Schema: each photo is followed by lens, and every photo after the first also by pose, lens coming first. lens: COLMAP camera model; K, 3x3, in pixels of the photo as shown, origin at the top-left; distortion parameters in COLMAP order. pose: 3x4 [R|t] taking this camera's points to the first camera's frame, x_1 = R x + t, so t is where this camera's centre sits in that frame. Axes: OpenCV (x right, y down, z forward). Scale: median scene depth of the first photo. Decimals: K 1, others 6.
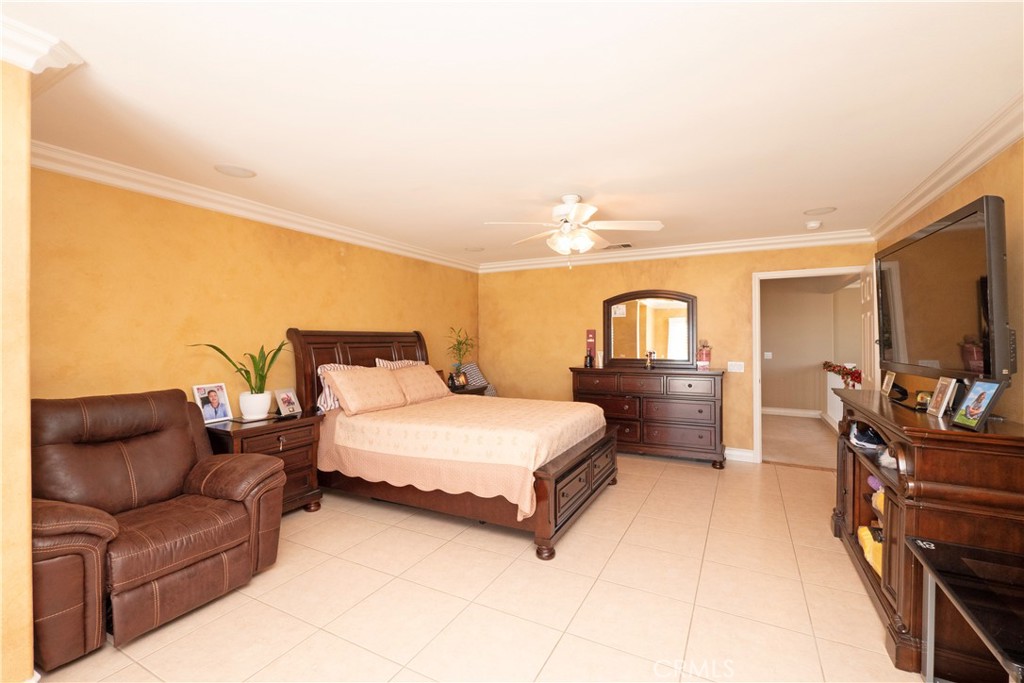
lens RADIAL K [[436.1, 0, 511.0], [0, 436.1, 335.1], [0, 0, 1]] dist [-0.002905, -0.000338]
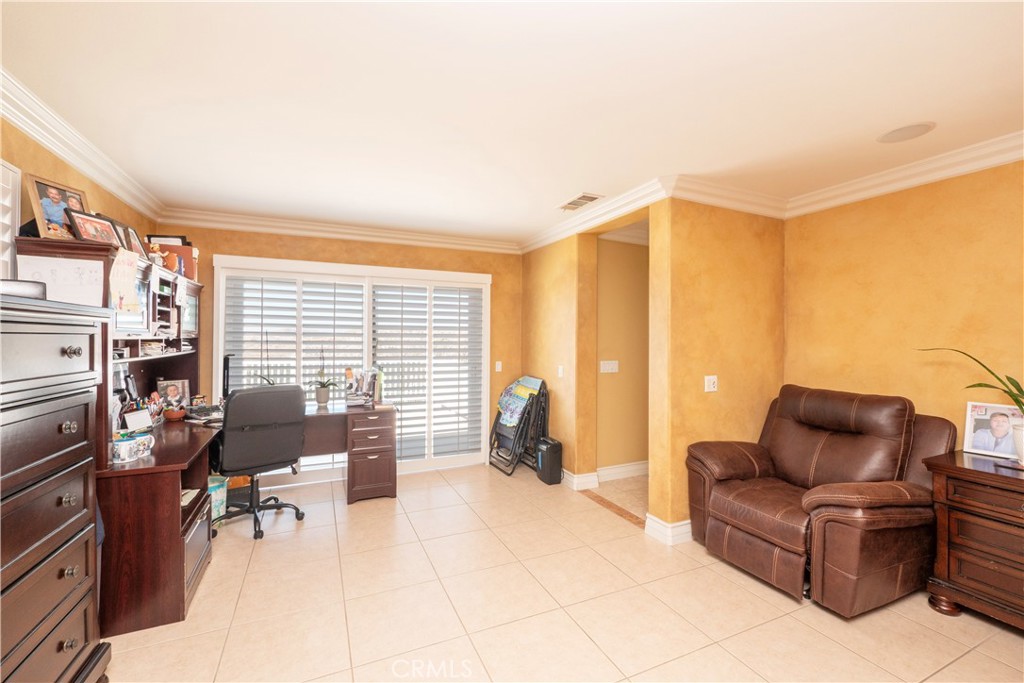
lens RADIAL K [[436.1, 0, 511.0], [0, 436.1, 335.1], [0, 0, 1]] dist [-0.002905, -0.000338]
pose [[-0.616813, -0.003485, -0.787102, 0.517969], [0.008137, 0.999909, -0.010803, -0.002738], [0.787068, -0.013068, -0.616728, 1.068647]]
